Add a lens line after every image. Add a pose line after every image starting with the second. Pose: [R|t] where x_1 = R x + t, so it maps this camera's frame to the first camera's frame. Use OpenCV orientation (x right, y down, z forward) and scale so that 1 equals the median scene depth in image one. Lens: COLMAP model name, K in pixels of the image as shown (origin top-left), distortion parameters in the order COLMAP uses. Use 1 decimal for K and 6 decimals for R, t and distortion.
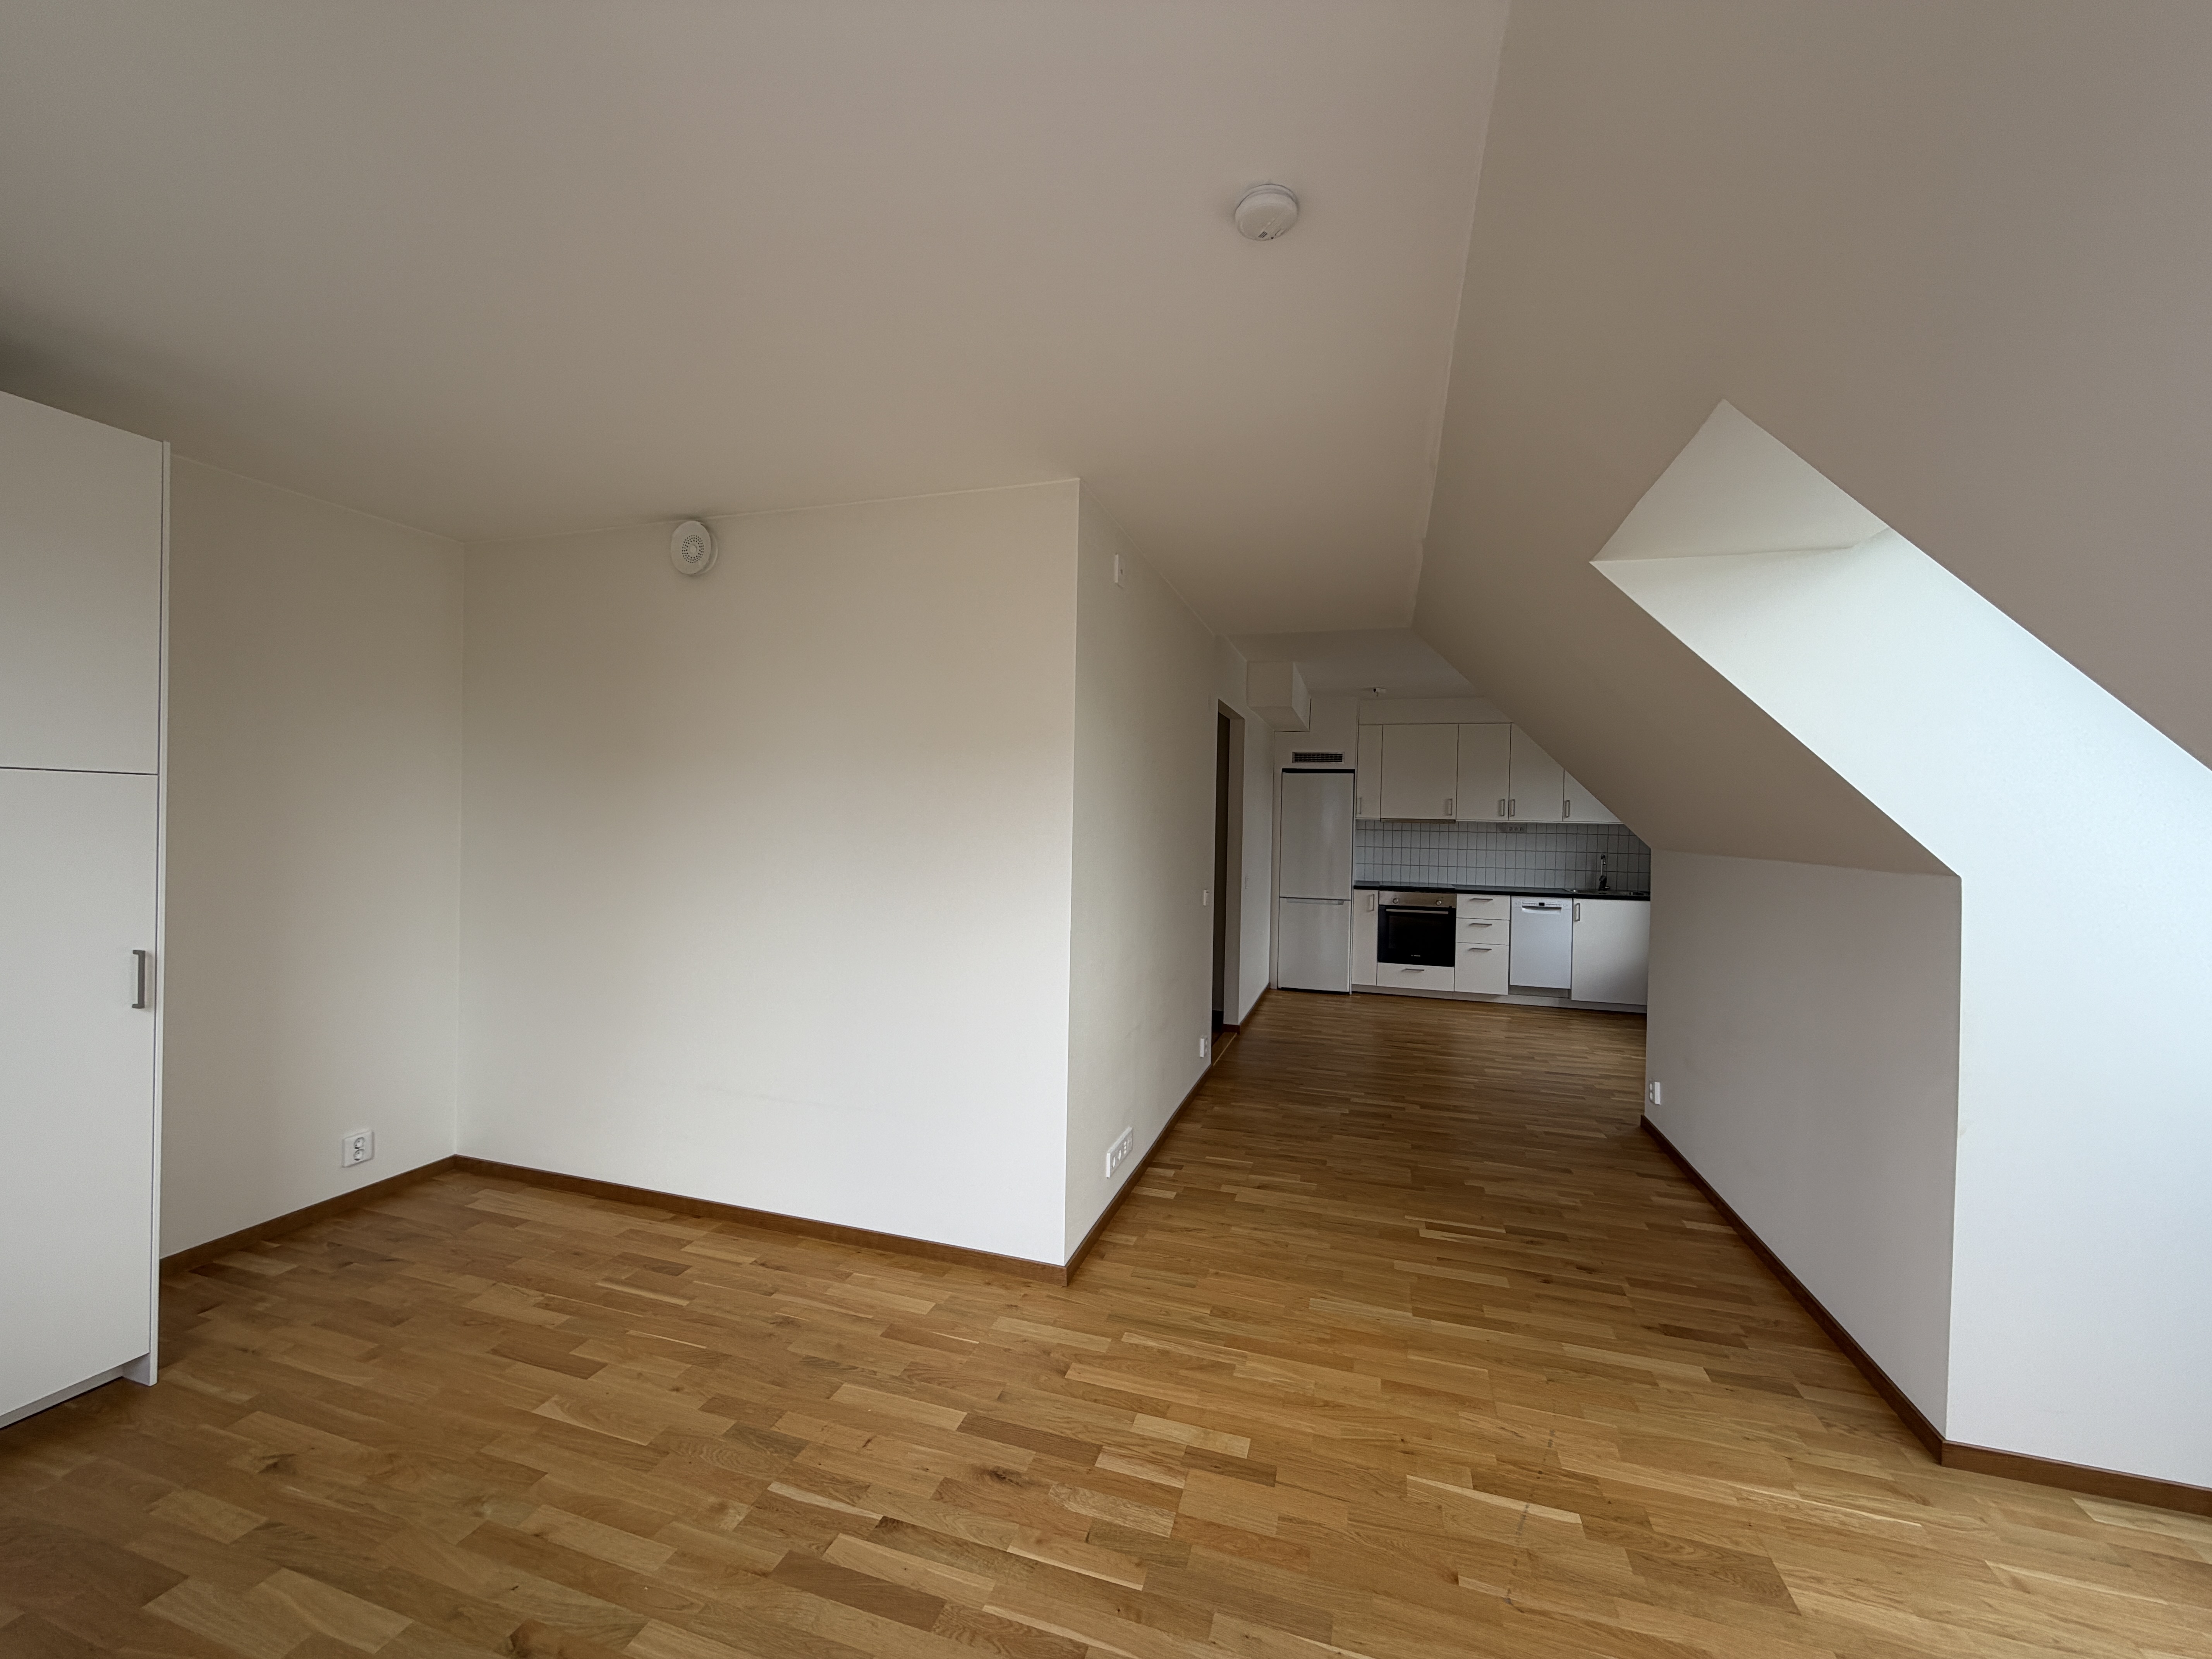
lens RADIAL K [[880.9, 0, 1099.5], [0, 880.9, 829.4], [0, 0, 1]] dist [0.000939, 0.000287]
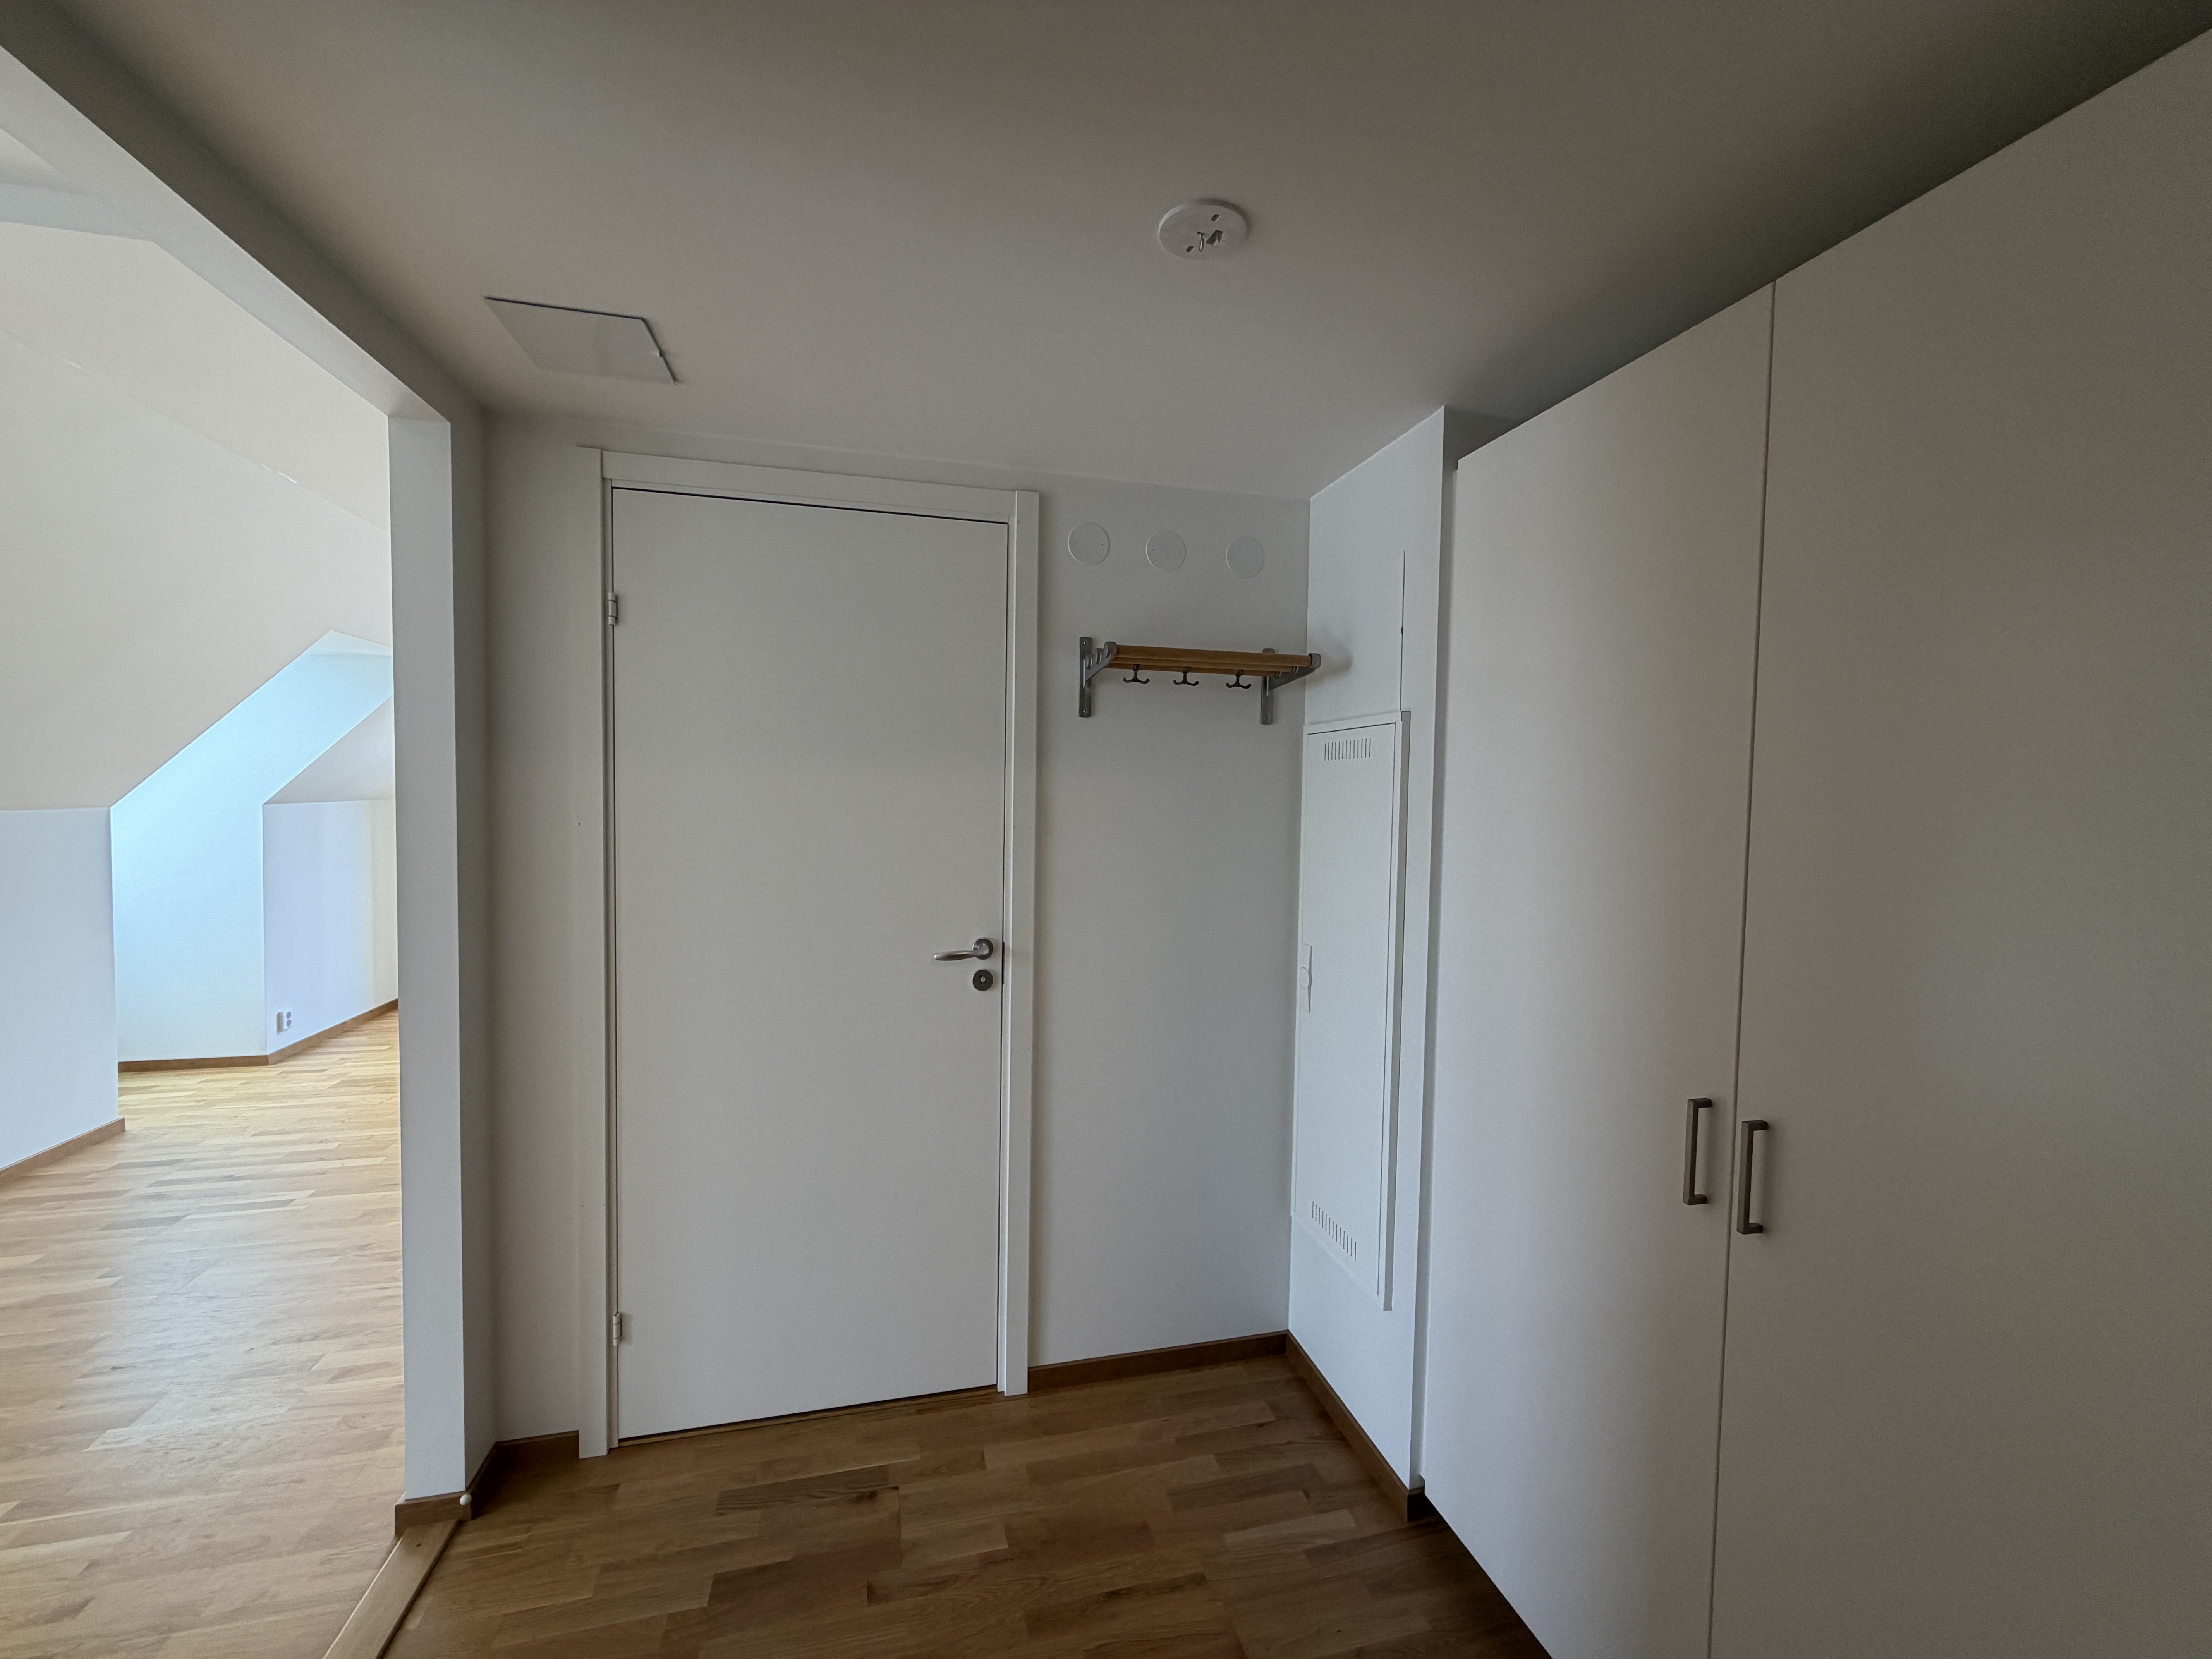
lens RADIAL K [[883.2, 0, 1099.7], [0, 883.2, 829.1], [0, 0, 1]] dist [-0.000426, -0.000028]
pose [[-0.856461, -0.011574, -0.516083, 0.116741], [-0.037950, 0.998455, 0.040588, -0.033485], [0.514816, 0.054348, -0.855577, 2.303529]]
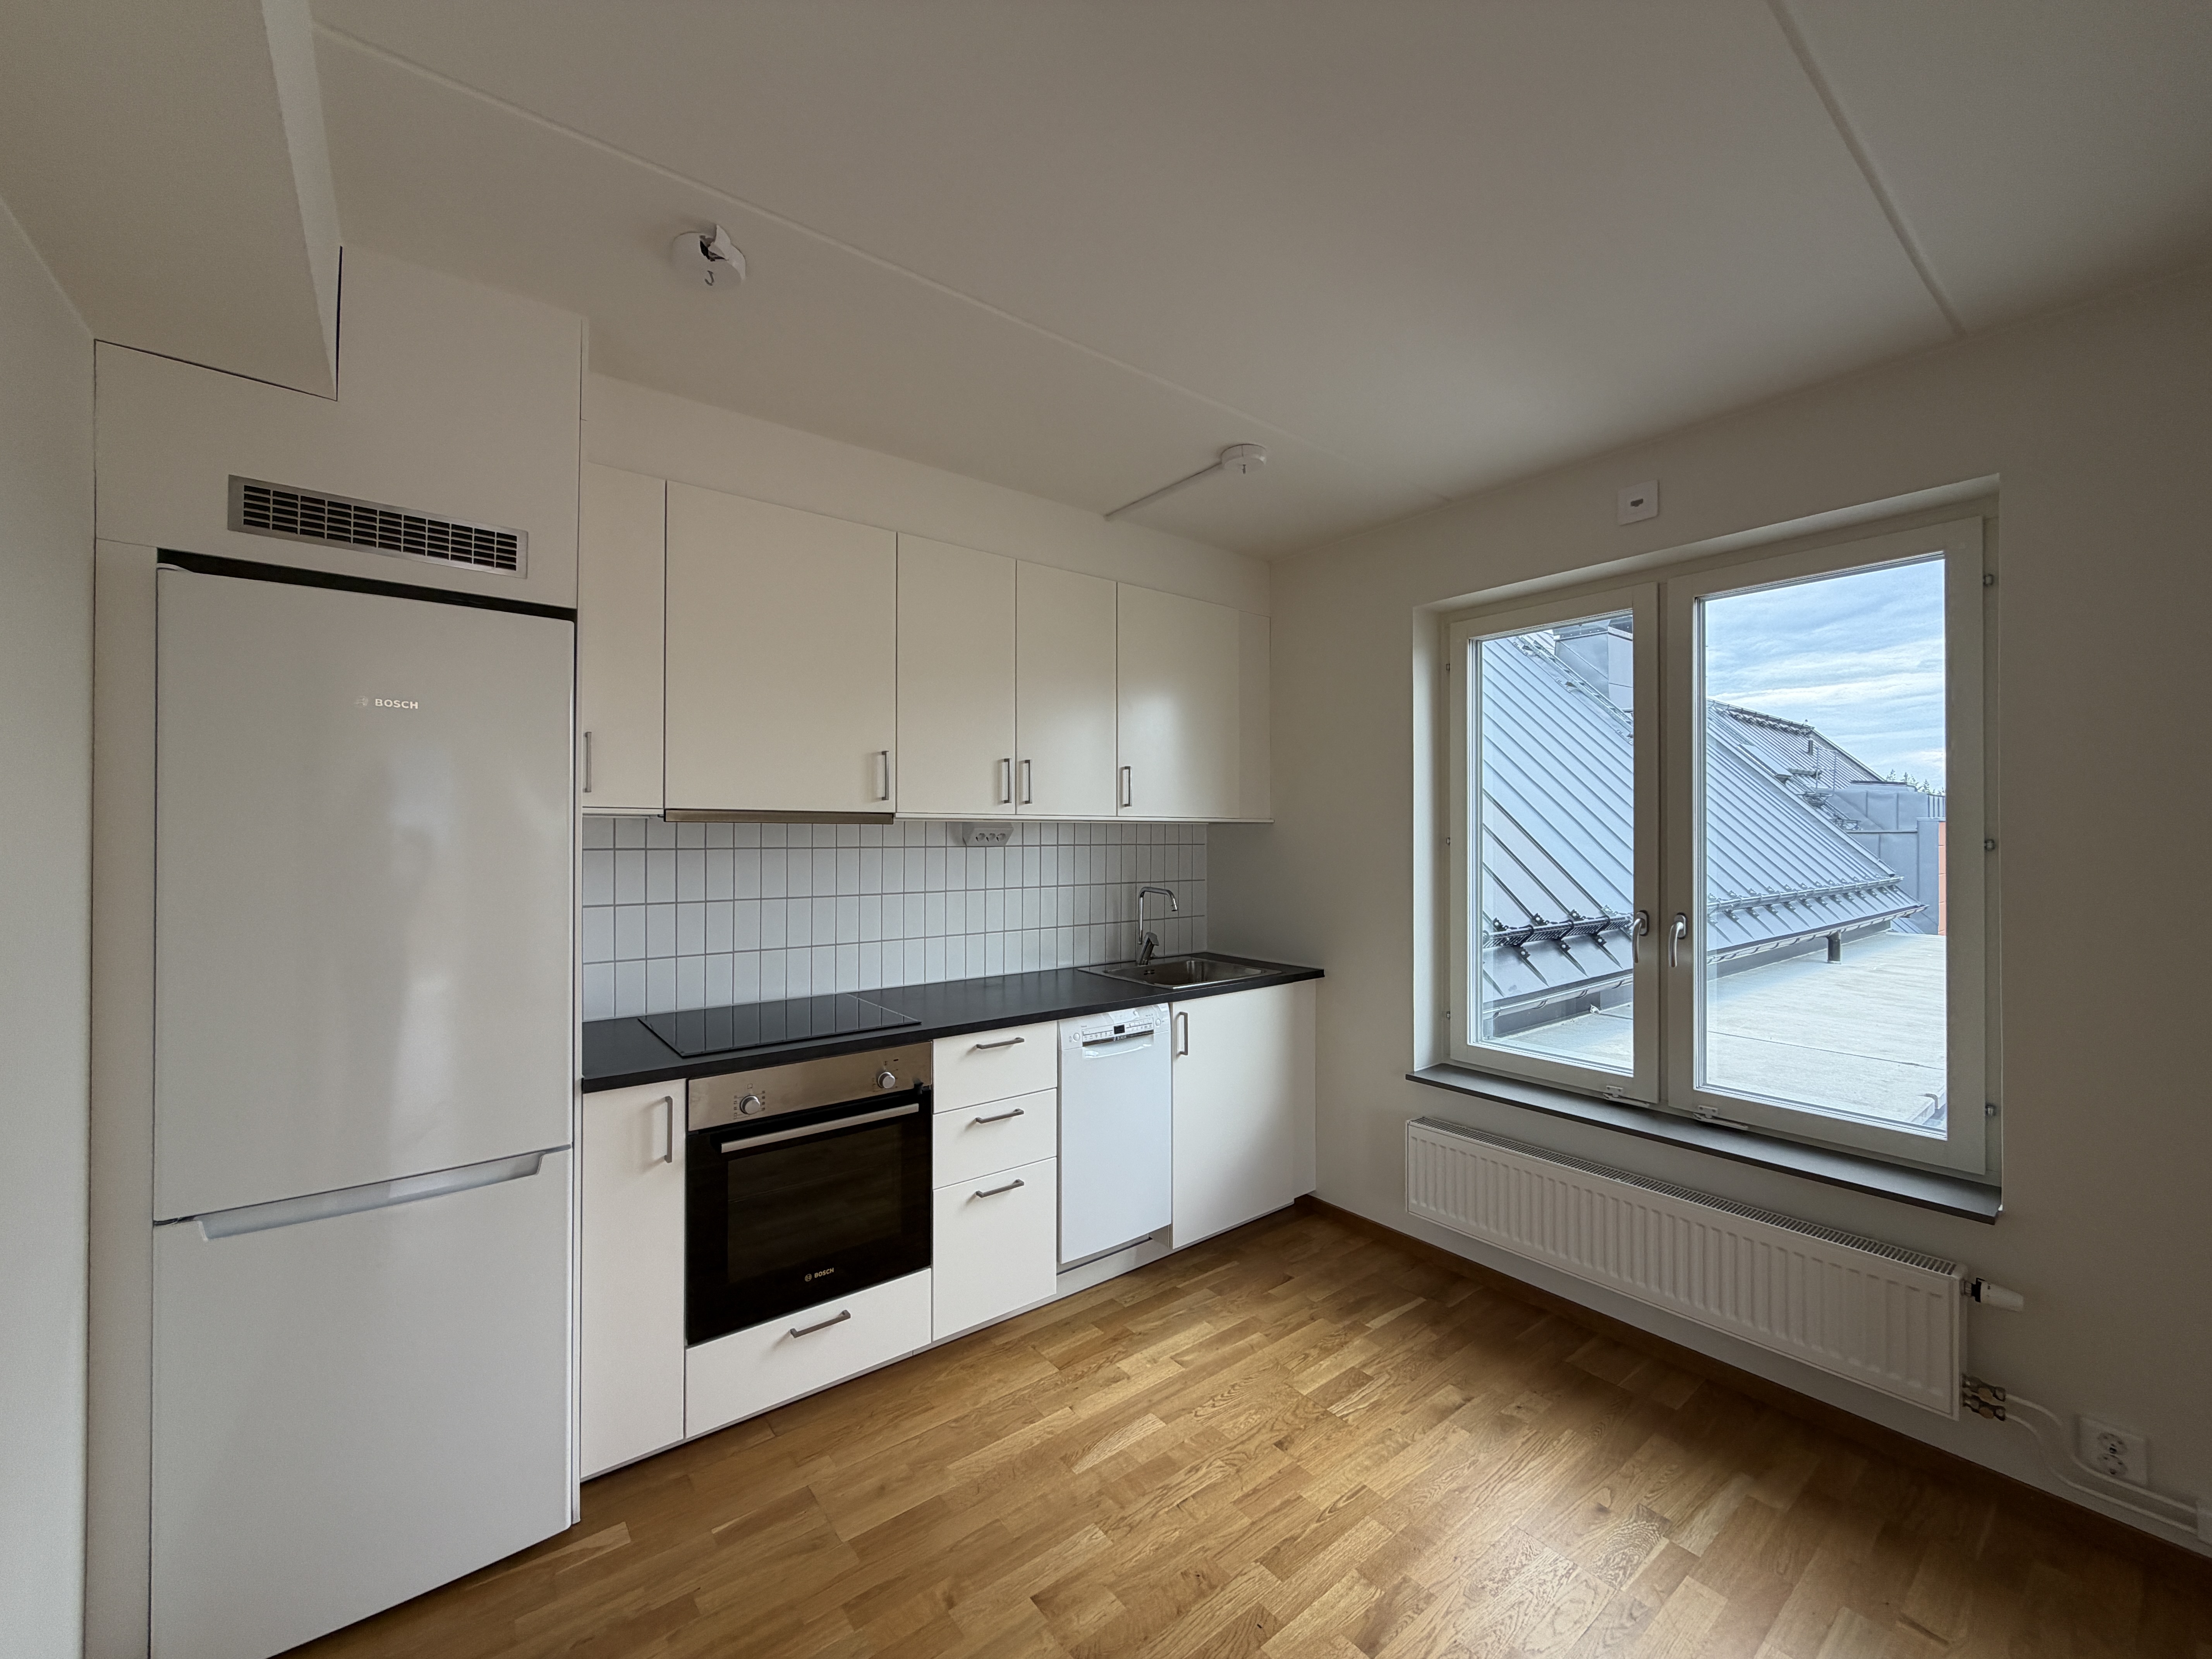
lens RADIAL K [[883.2, 0, 1099.7], [0, 883.2, 829.1], [0, 0, 1]] dist [-0.000426, -0.000028]
pose [[0.568463, -0.015101, 0.822570, 0.404248], [0.018091, 0.999819, 0.005852, -0.012295], [-0.822510, 0.011555, 0.568633, 1.771278]]
